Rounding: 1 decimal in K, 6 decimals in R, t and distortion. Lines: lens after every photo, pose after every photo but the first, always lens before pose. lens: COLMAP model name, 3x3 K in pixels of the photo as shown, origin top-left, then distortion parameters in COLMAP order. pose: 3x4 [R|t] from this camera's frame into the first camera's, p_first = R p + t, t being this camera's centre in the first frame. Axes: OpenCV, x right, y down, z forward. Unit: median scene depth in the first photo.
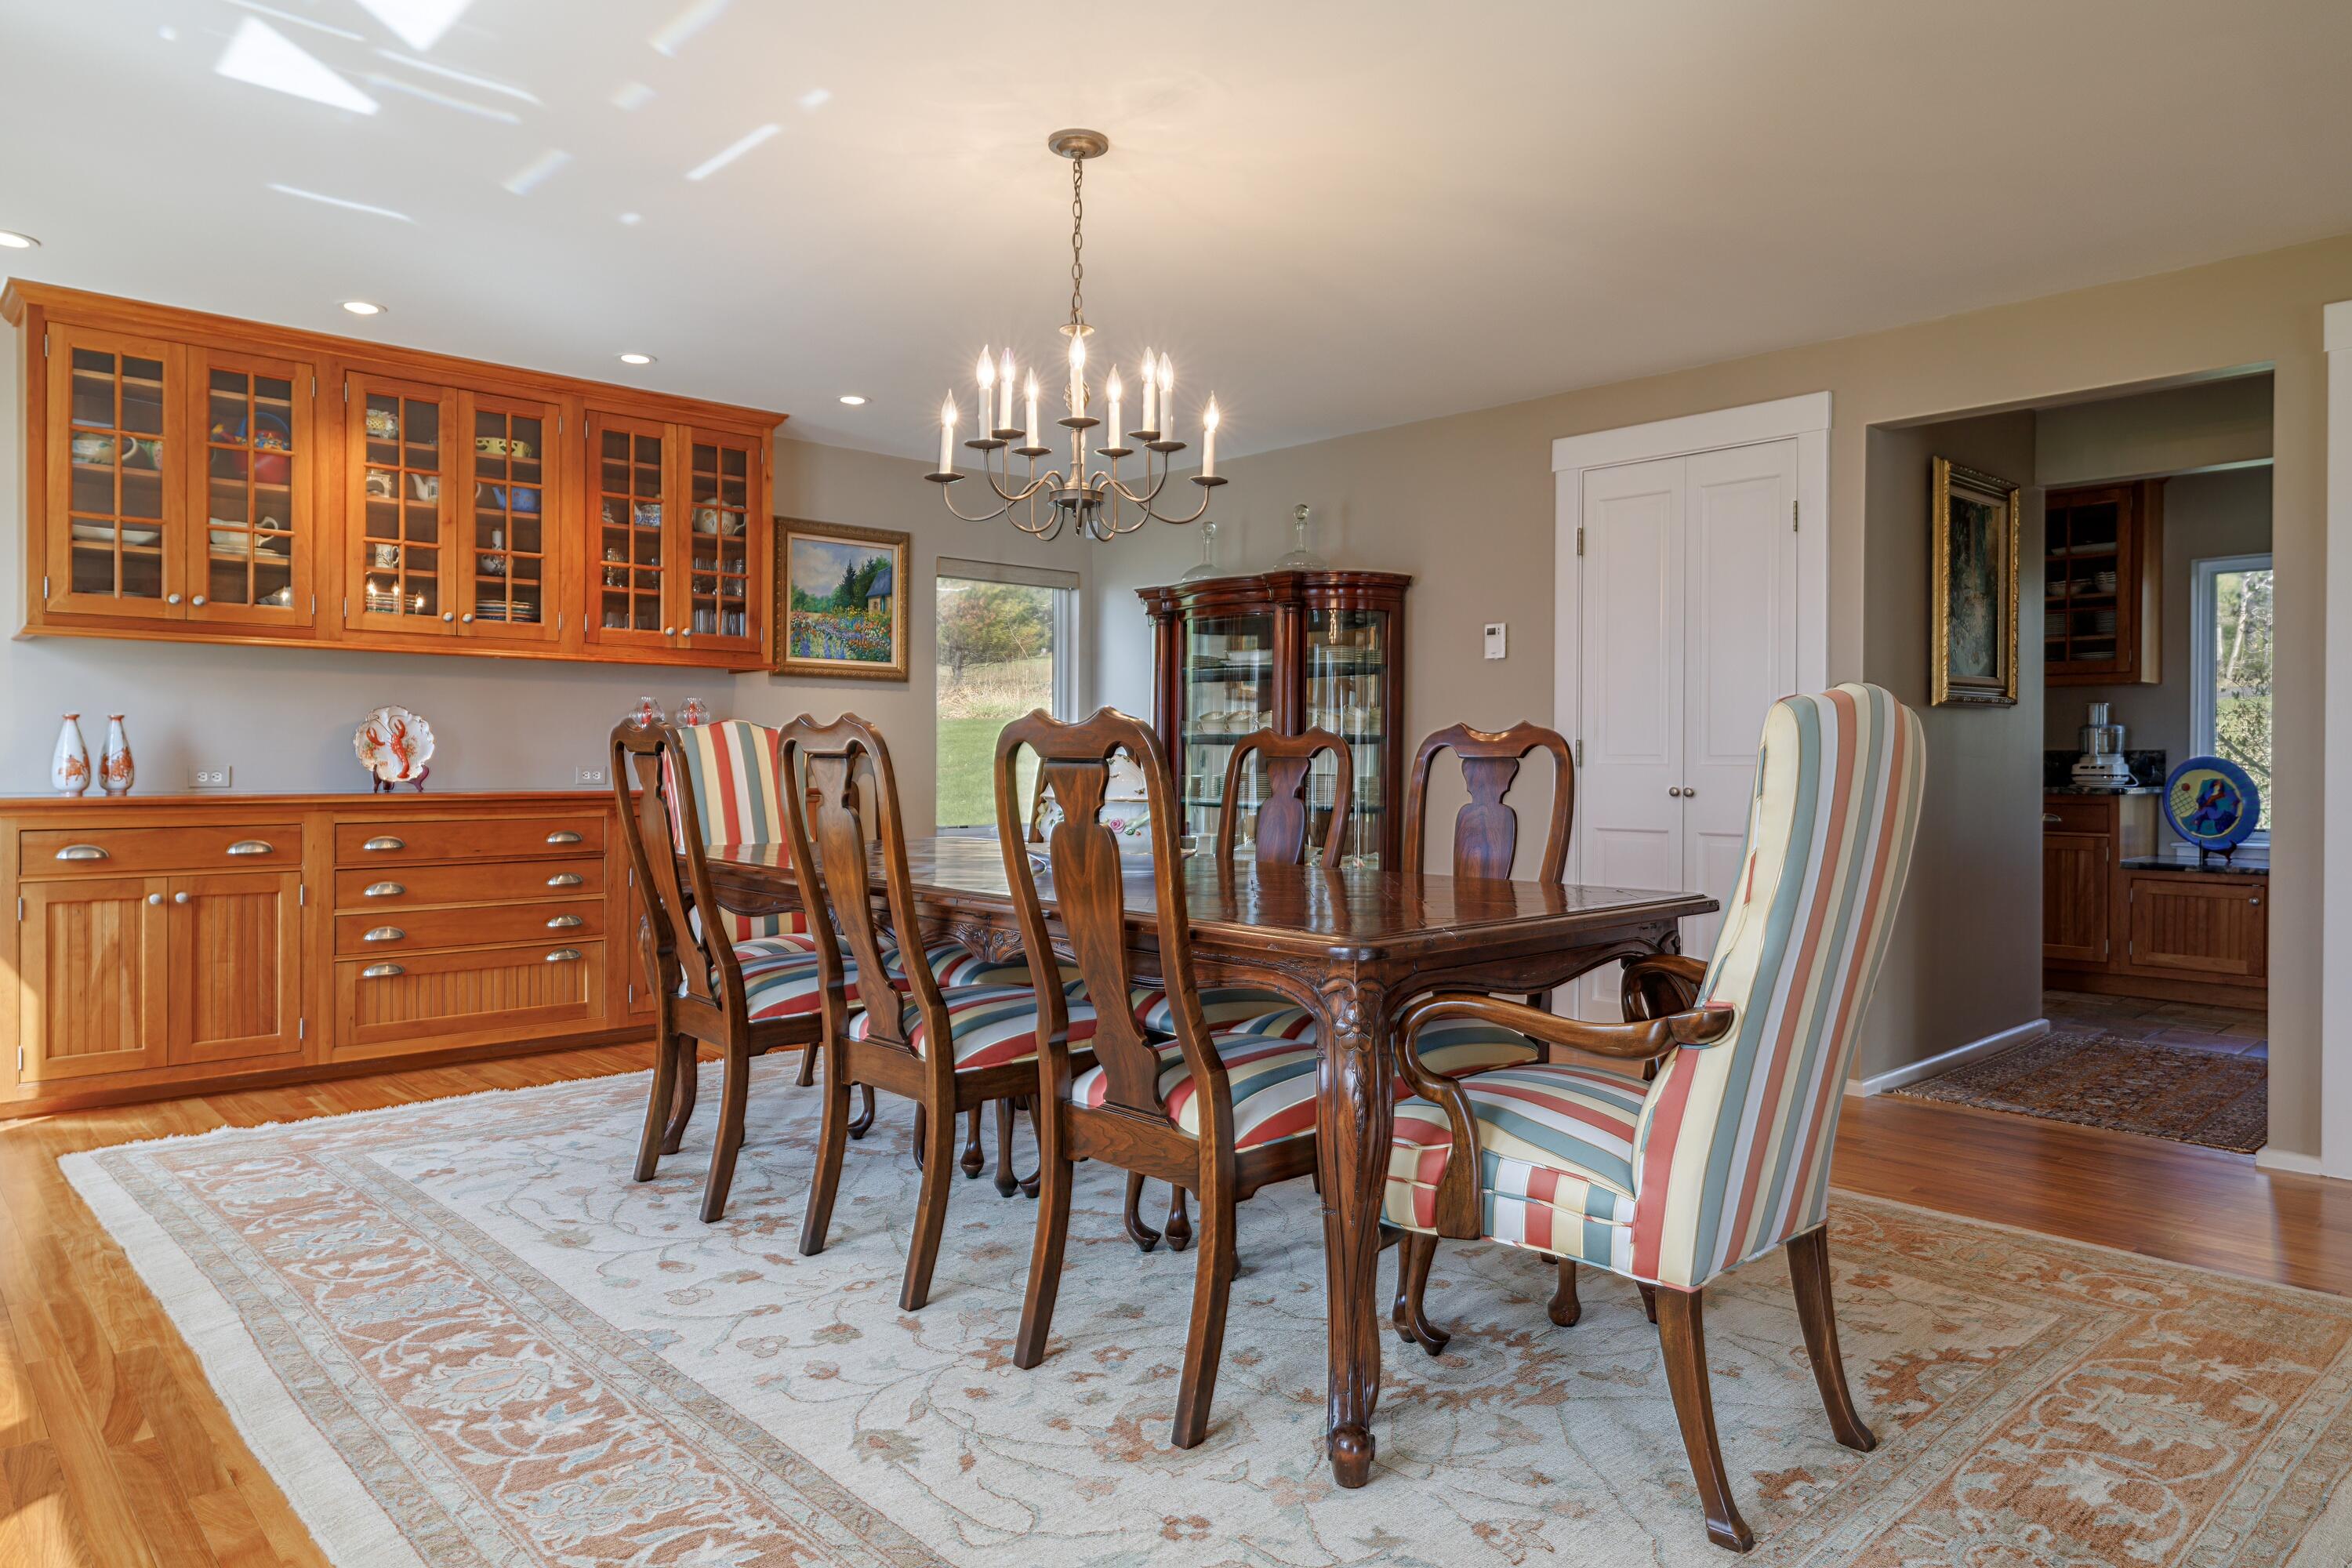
lens RADIAL K [[1470.5, 0, 1176.0], [0, 1470.5, 784.0], [0, 0, 1]] dist [0.000346, 0.001372]
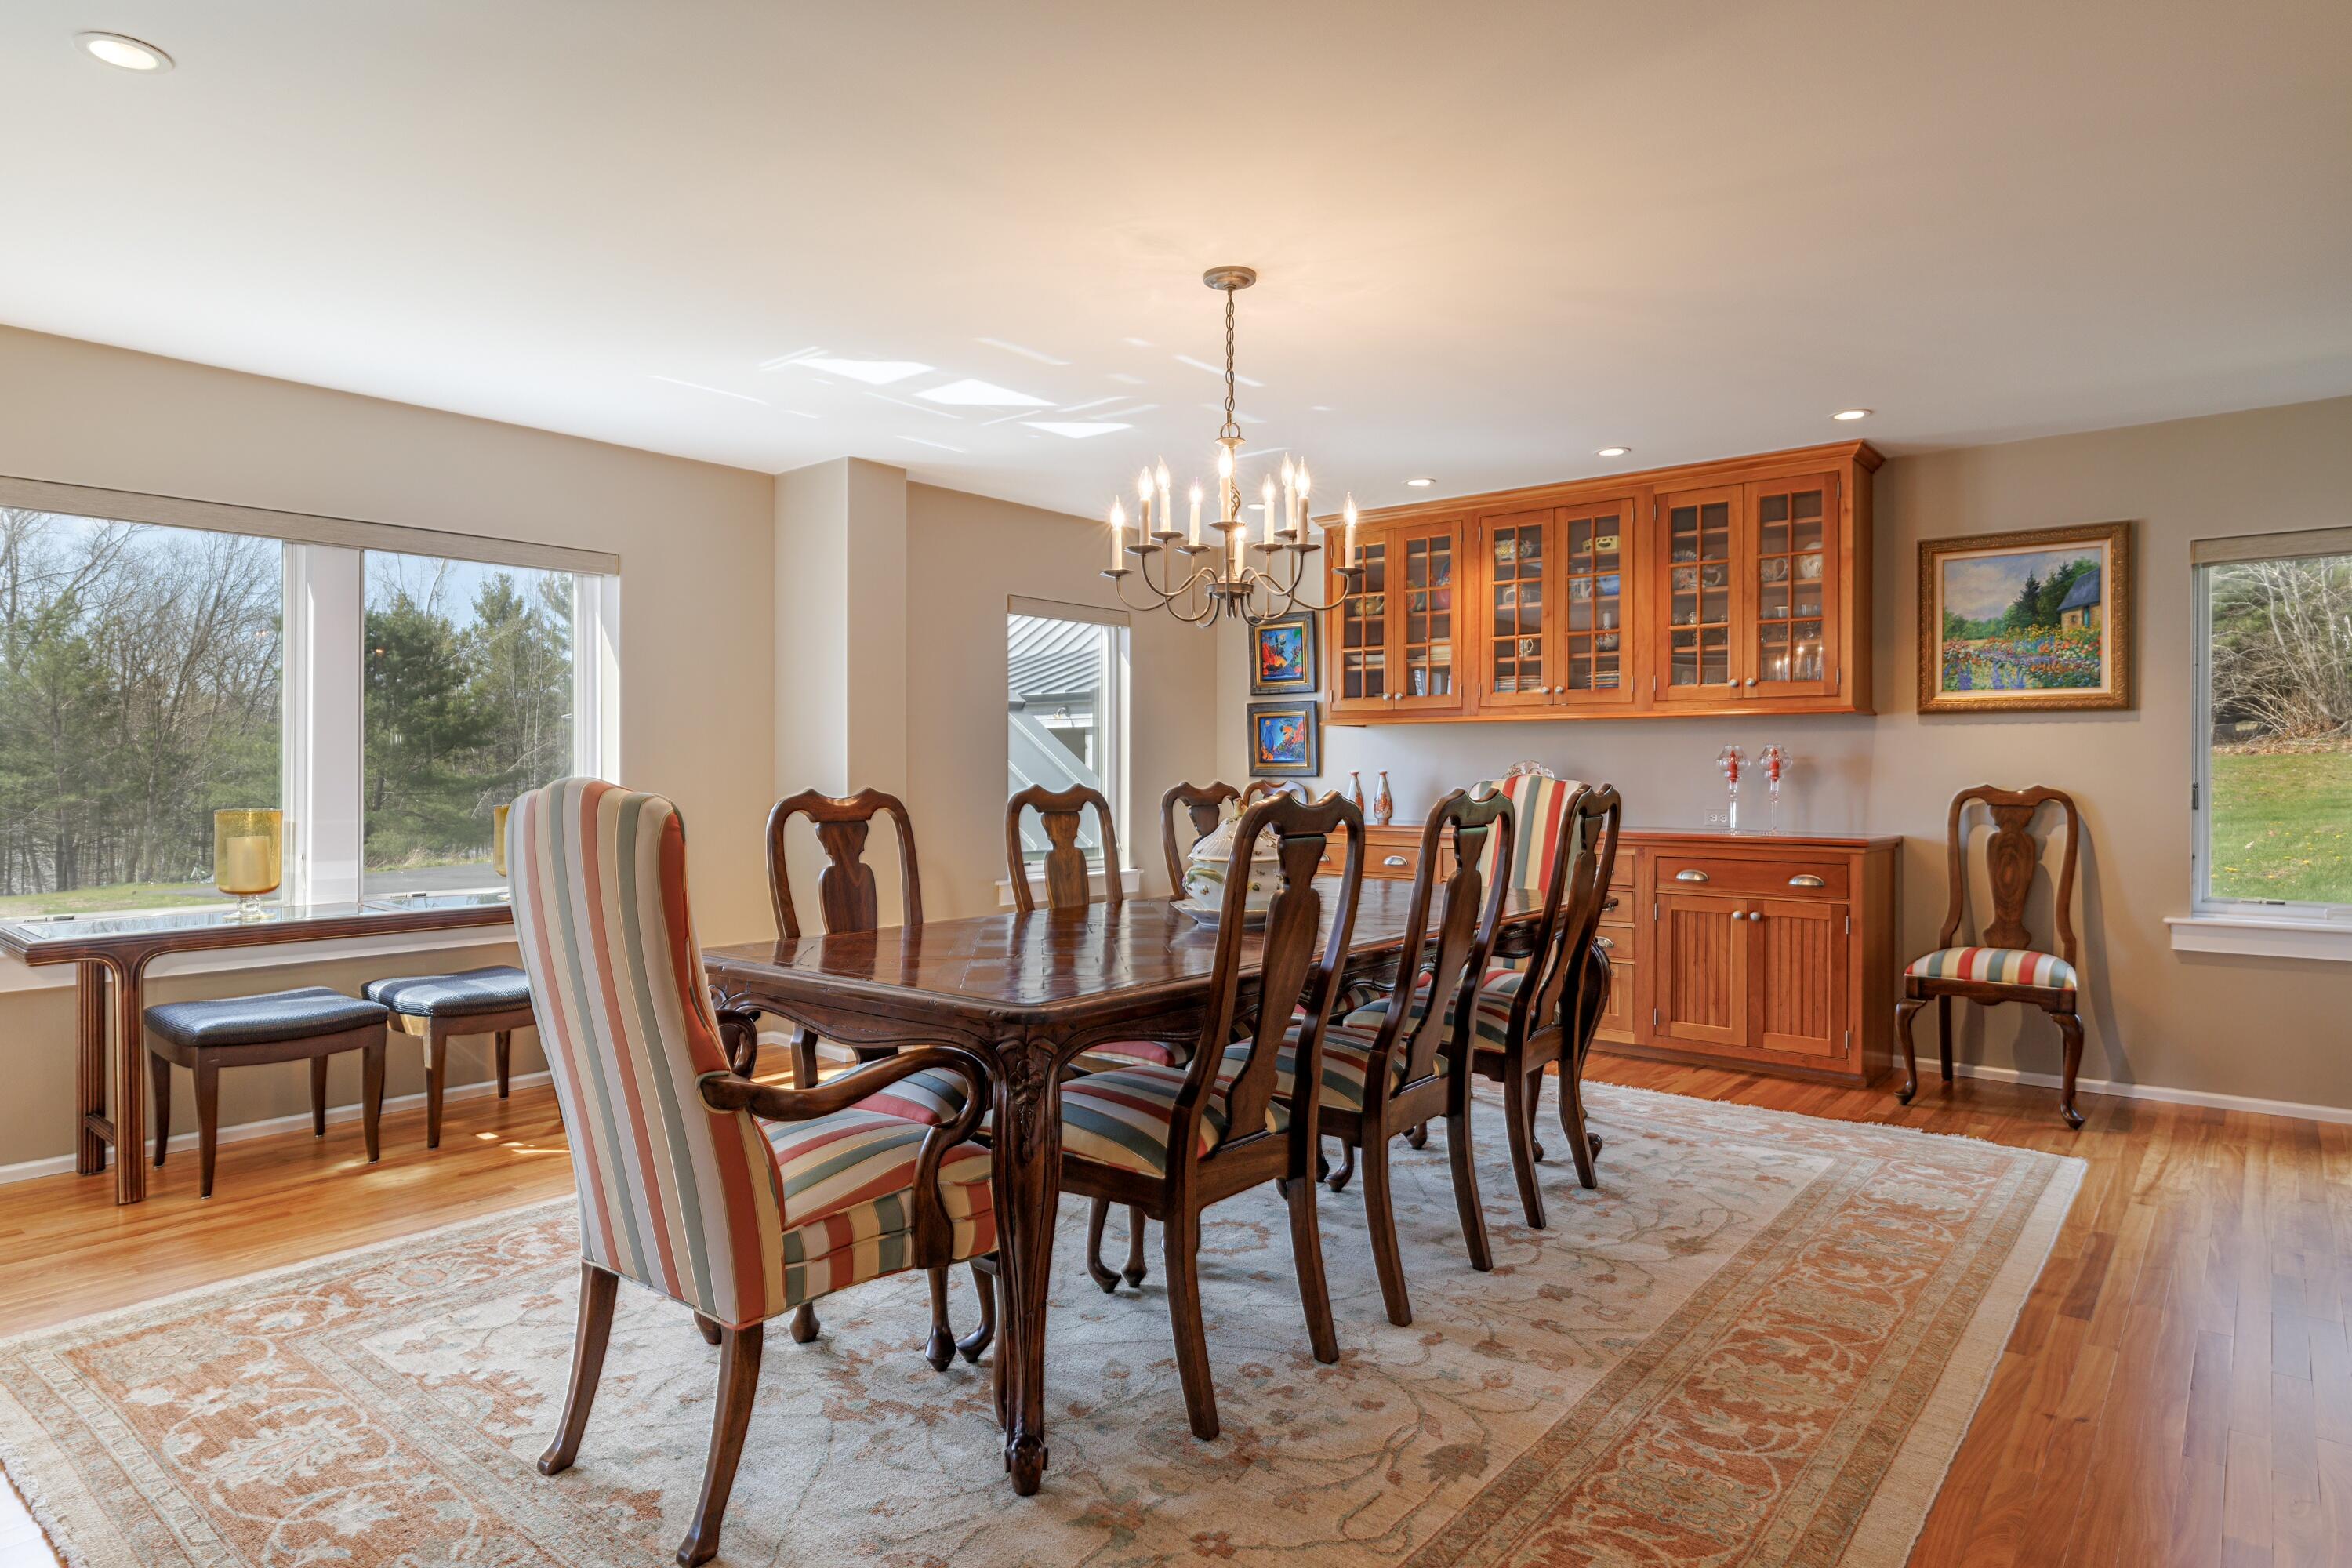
lens RADIAL K [[1335.8, 0, 1171.0], [0, 1335.8, 777.5], [0, 0, 1]] dist [0.000073, -0.001390]
pose [[0.111281, 0.002032, -0.993787, 0.505395], [-0.019194, 0.999816, -0.000105, -0.025286], [0.993604, 0.019087, 0.111299, 0.445121]]
